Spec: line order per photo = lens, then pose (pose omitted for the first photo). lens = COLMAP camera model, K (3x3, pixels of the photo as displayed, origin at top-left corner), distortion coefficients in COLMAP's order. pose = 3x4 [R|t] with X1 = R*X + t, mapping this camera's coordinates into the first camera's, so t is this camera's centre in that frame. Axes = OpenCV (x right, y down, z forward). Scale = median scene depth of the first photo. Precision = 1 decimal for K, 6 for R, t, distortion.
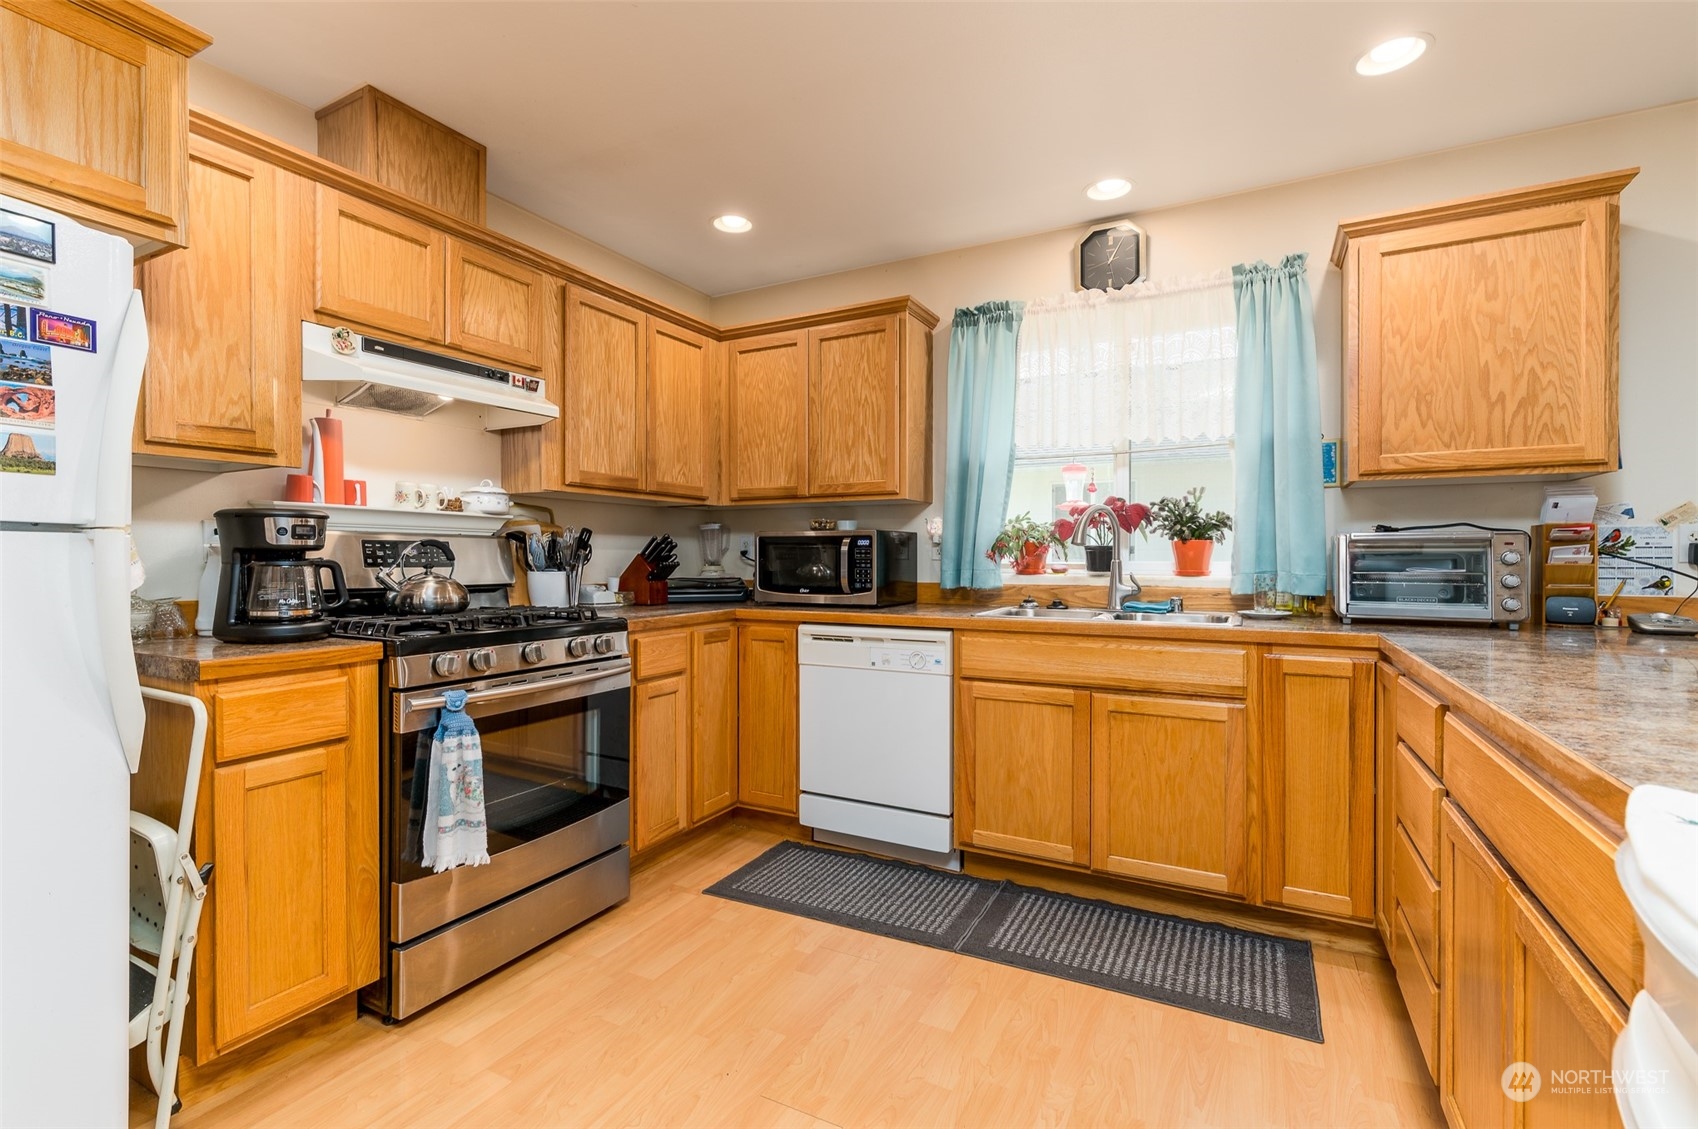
lens RADIAL K [[756.7, 0, 843.8], [0, 756.7, 562.3], [0, 0, 1]] dist [0.000287, 0.000052]
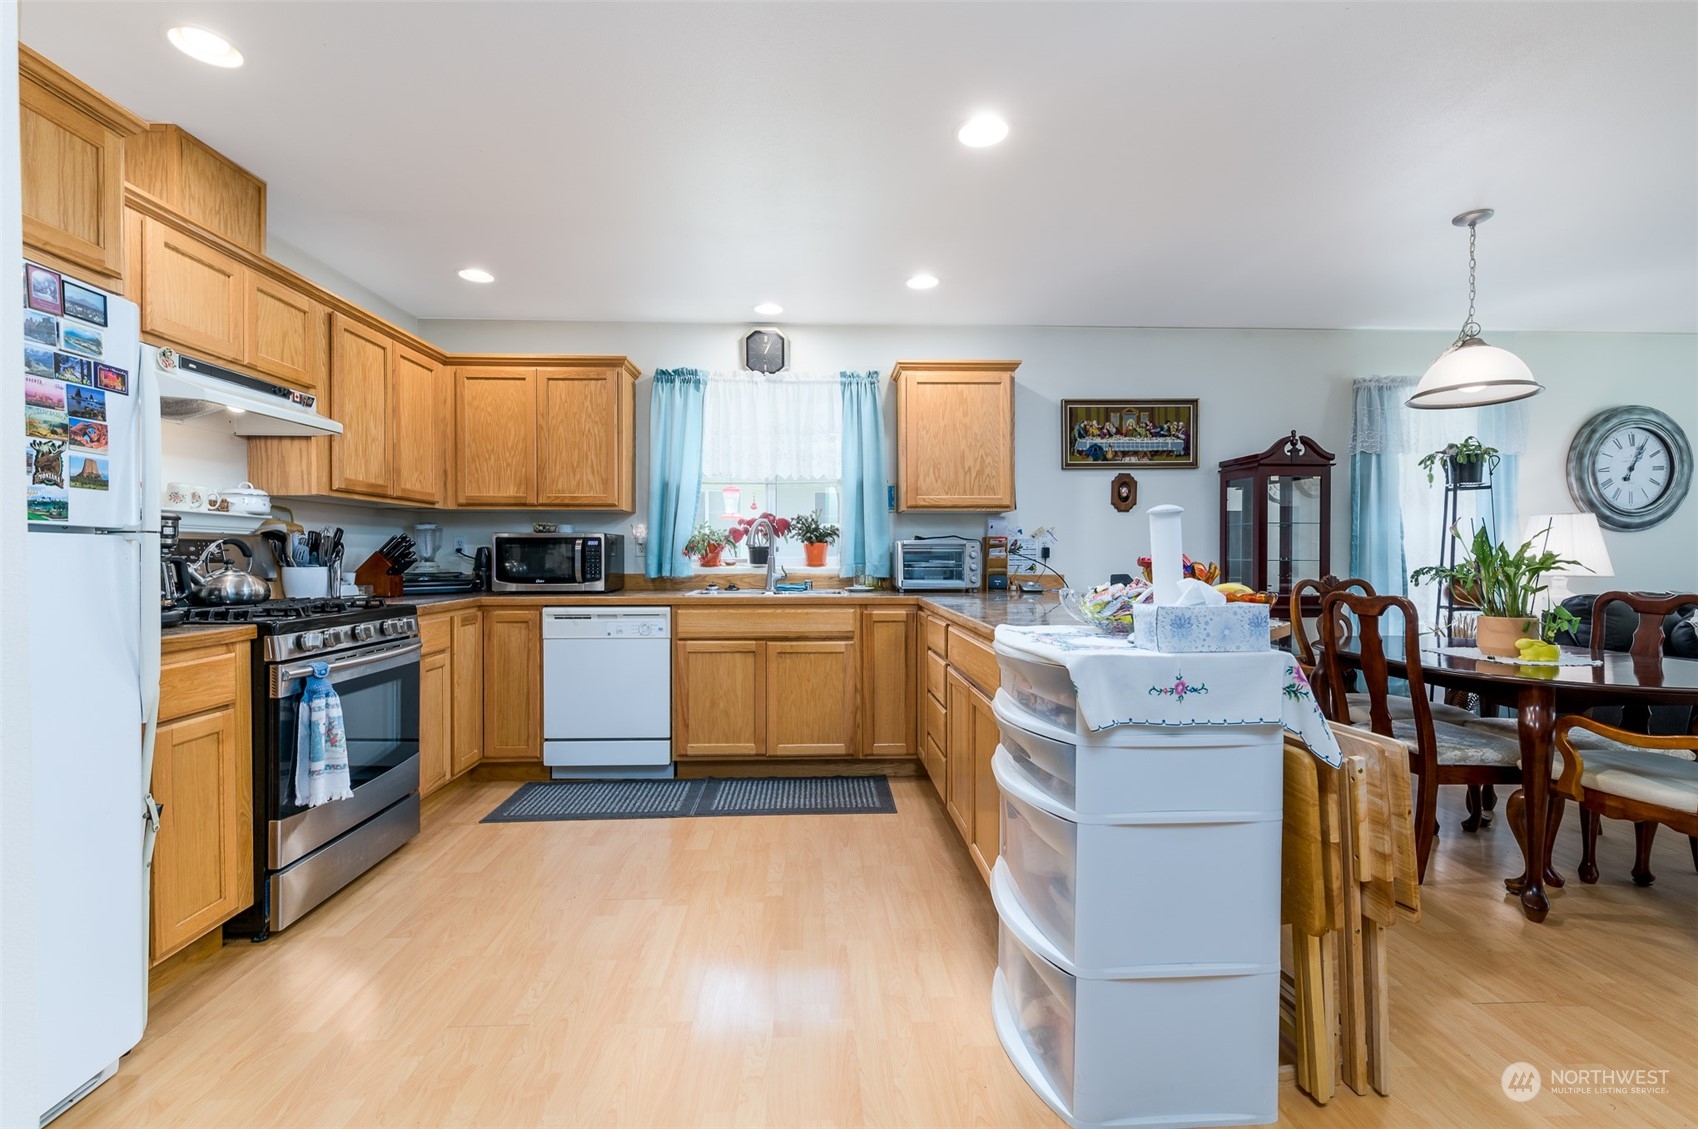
lens RADIAL K [[726.9, 0, 849.0], [0, 726.9, 564.5], [0, 0, 1]] dist [-0.000327, 0.000010]
pose [[0.855001, -0.007283, 0.518575, -0.307460], [0.003726, 0.999962, 0.007901, 0.003229], [-0.518612, -0.004823, 0.854996, -0.368378]]
